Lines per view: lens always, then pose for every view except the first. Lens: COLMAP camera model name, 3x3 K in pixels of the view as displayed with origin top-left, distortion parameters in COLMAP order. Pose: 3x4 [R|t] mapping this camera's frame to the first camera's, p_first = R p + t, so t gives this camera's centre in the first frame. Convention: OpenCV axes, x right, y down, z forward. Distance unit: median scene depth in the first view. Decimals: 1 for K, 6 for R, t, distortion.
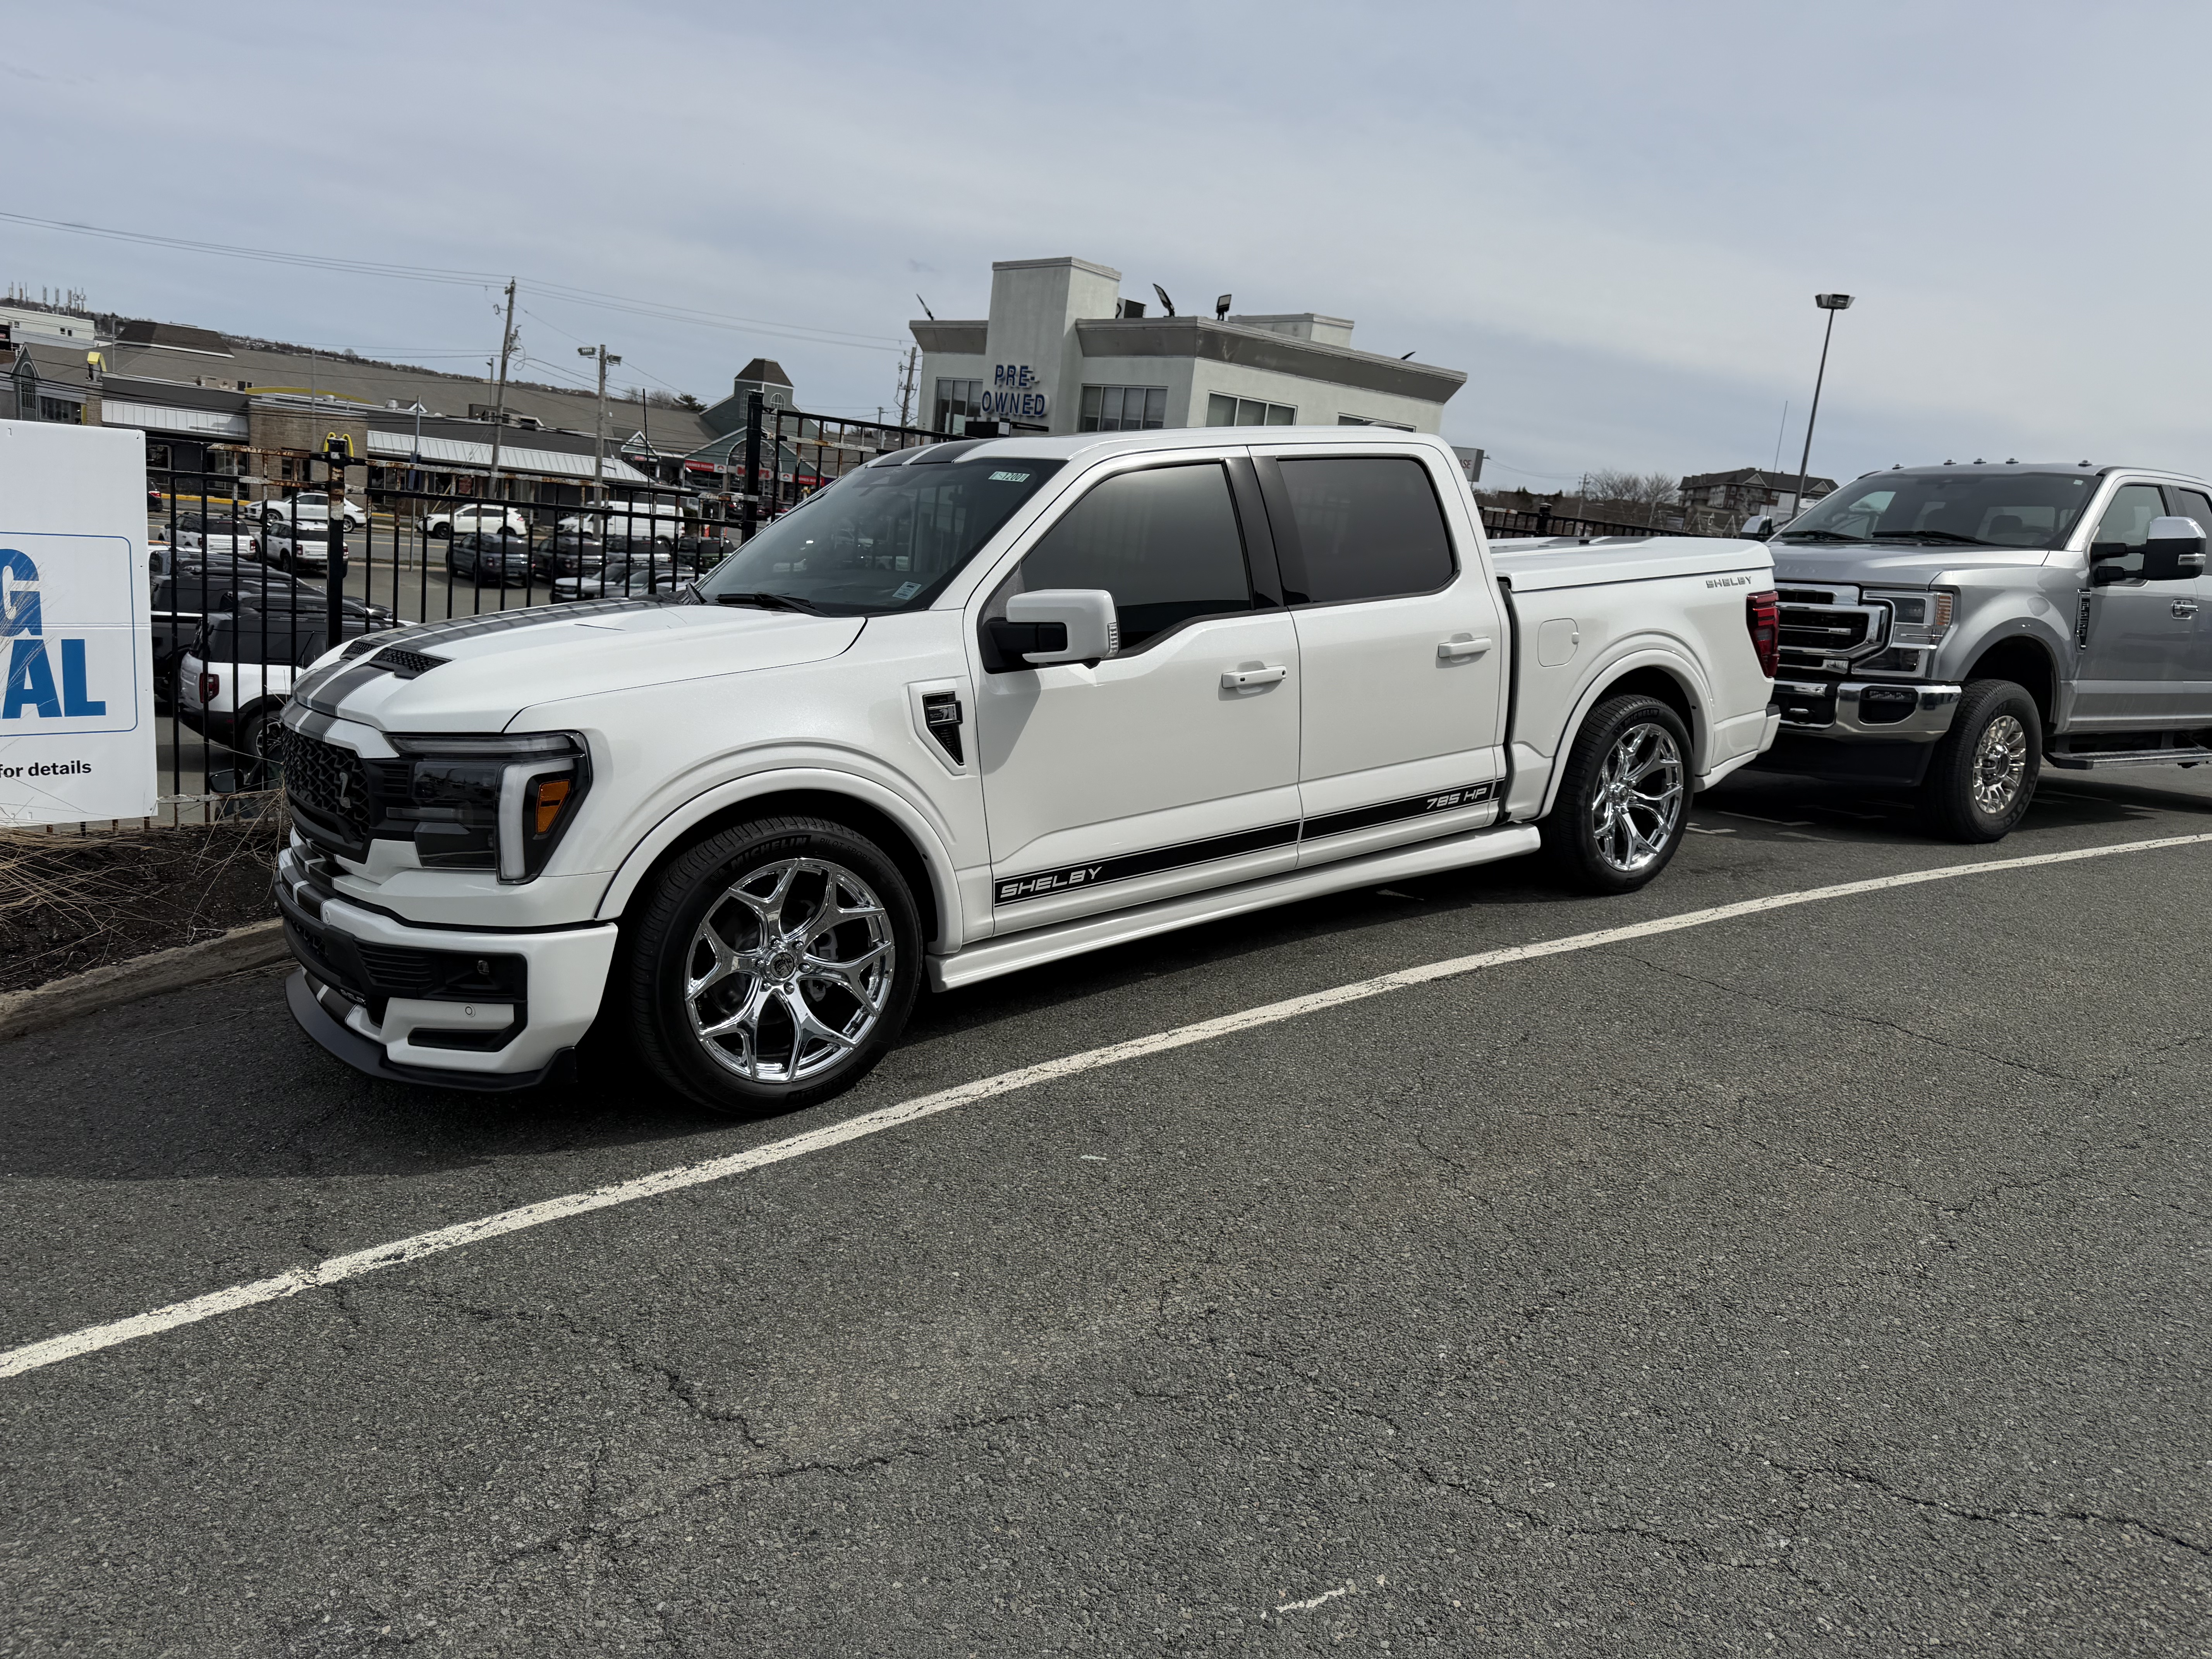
lens RADIAL K [[1651.5, 0, 1063.3], [0, 1651.5, 824.8], [0, 0, 1]] dist [0.035805, -0.036821]
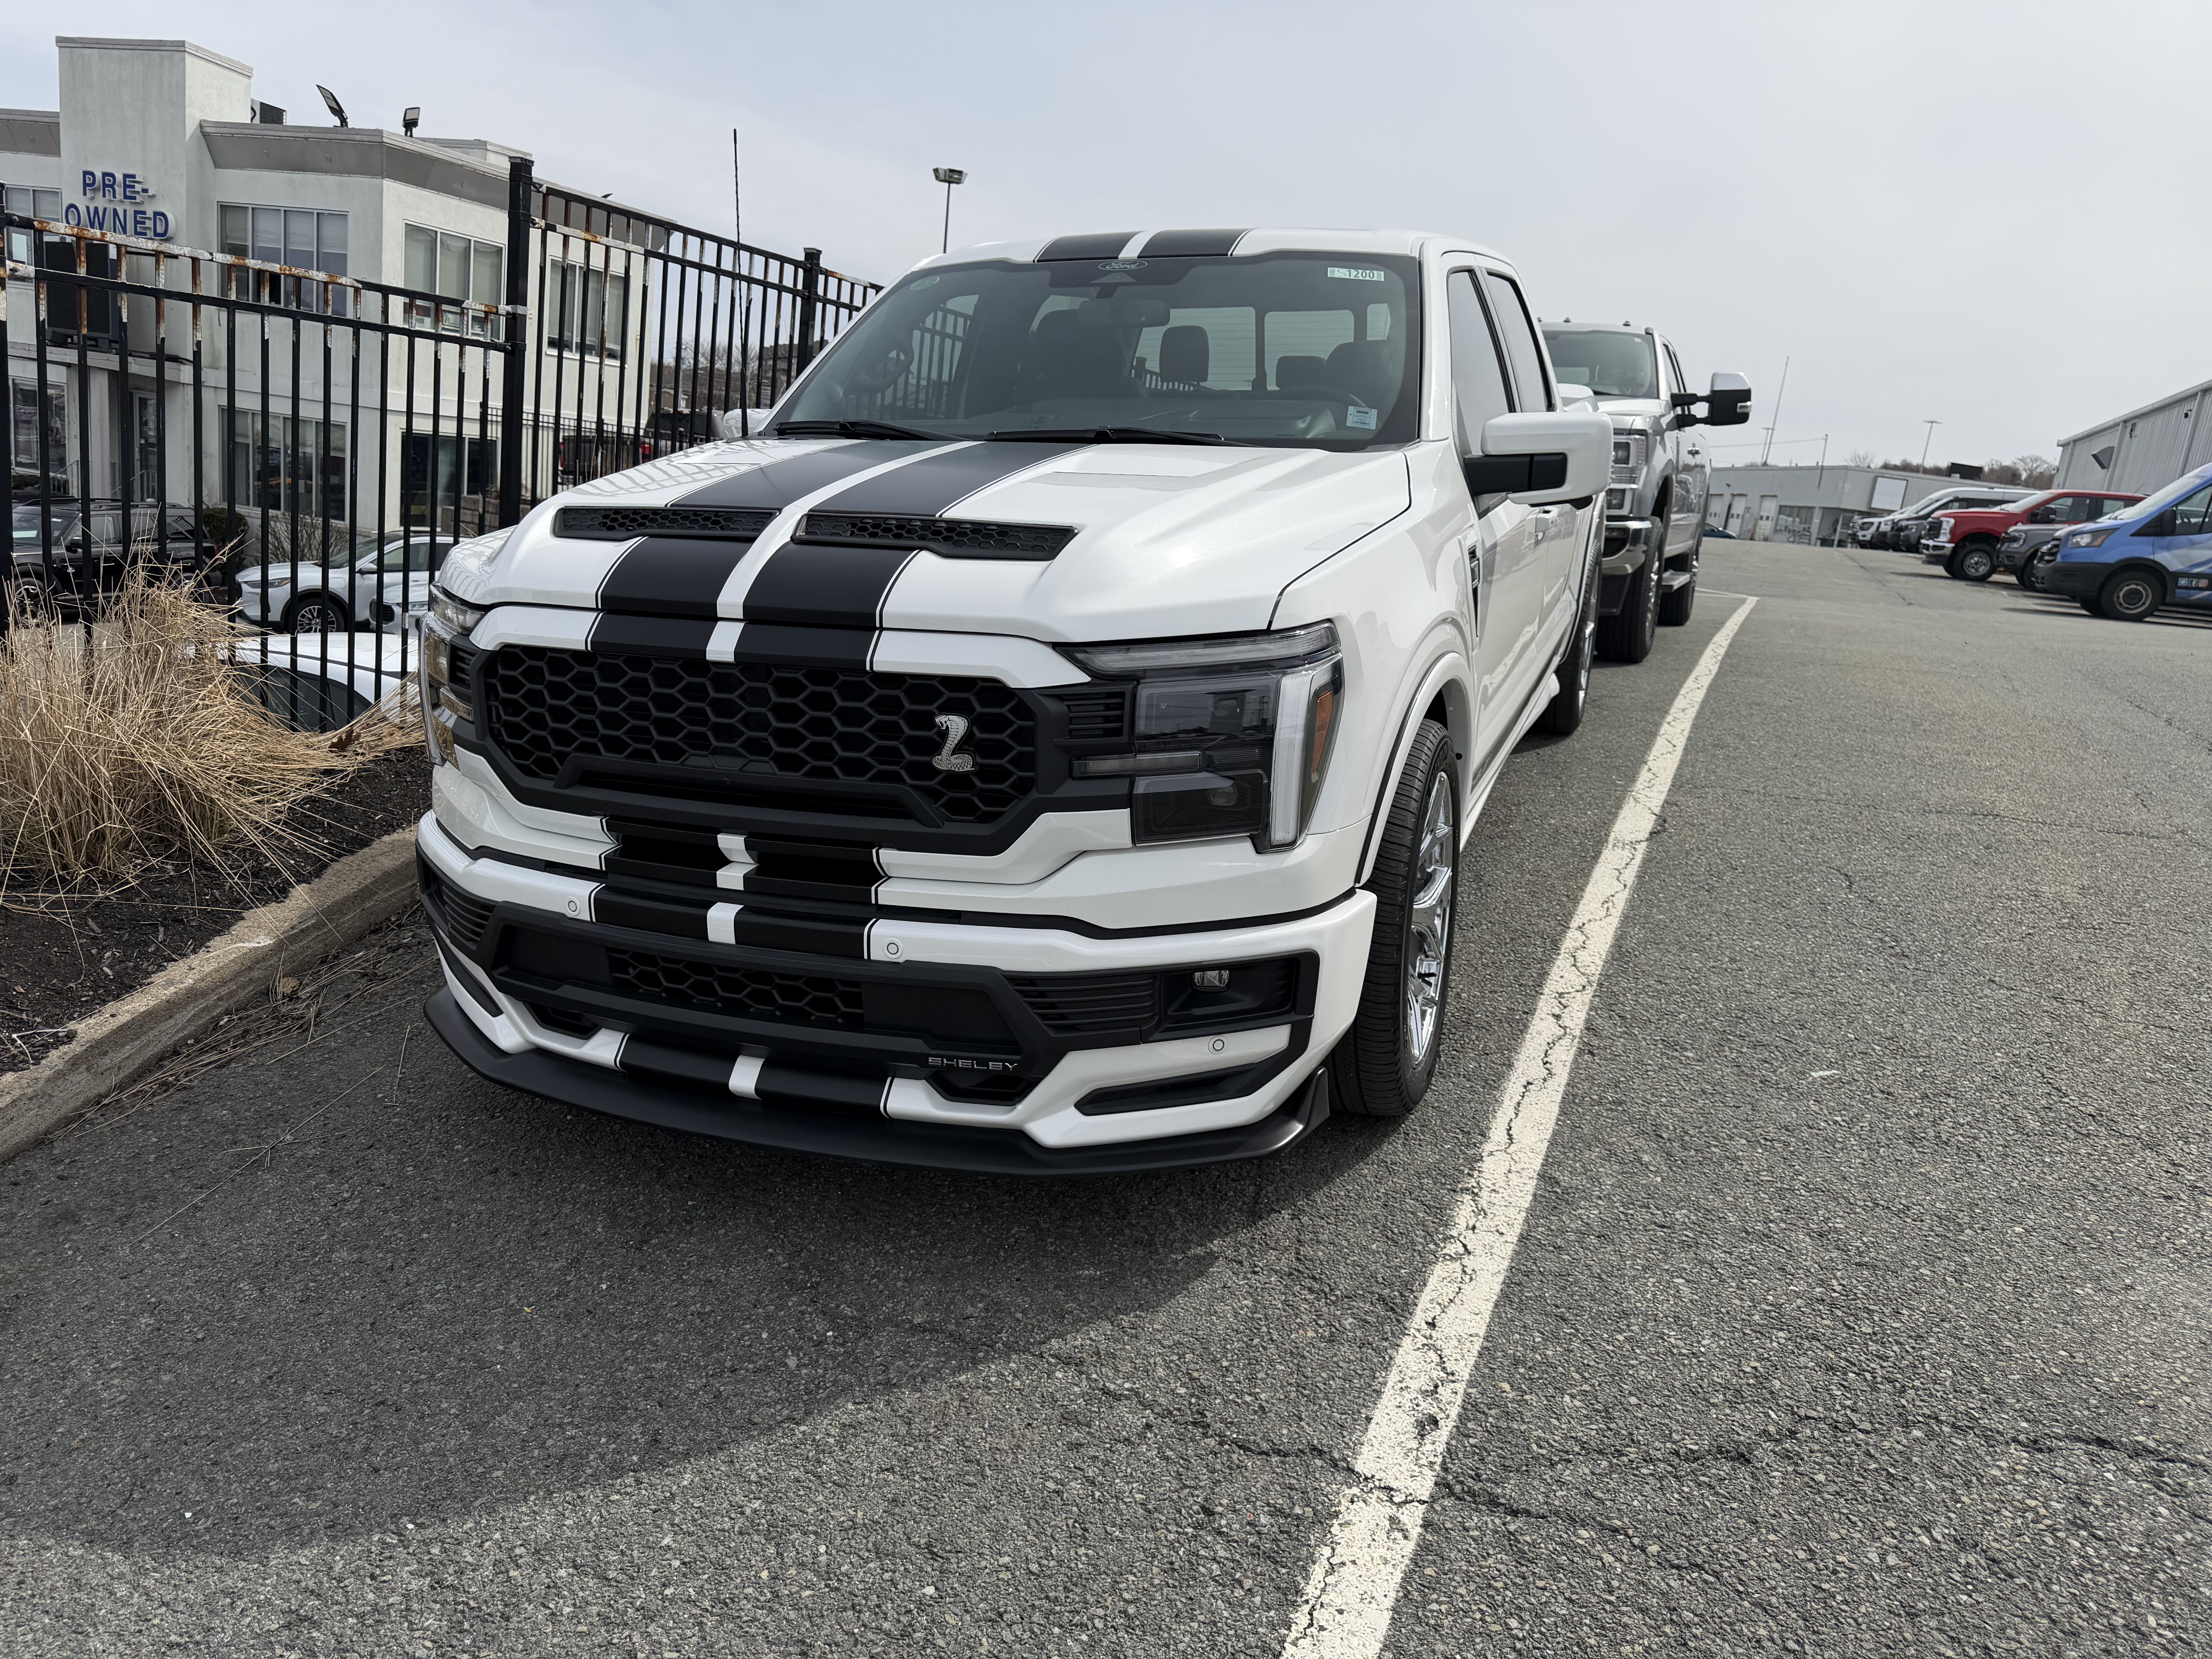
lens RADIAL K [[1651.5, 0, 1063.3], [0, 1651.5, 824.8], [0, 0, 1]] dist [0.035805, -0.036821]
pose [[0.843893, -0.127295, 0.521191, -0.380854], [0.086974, 0.991054, 0.101229, -0.026096], [-0.529414, -0.040097, 0.847415, 0.236866]]
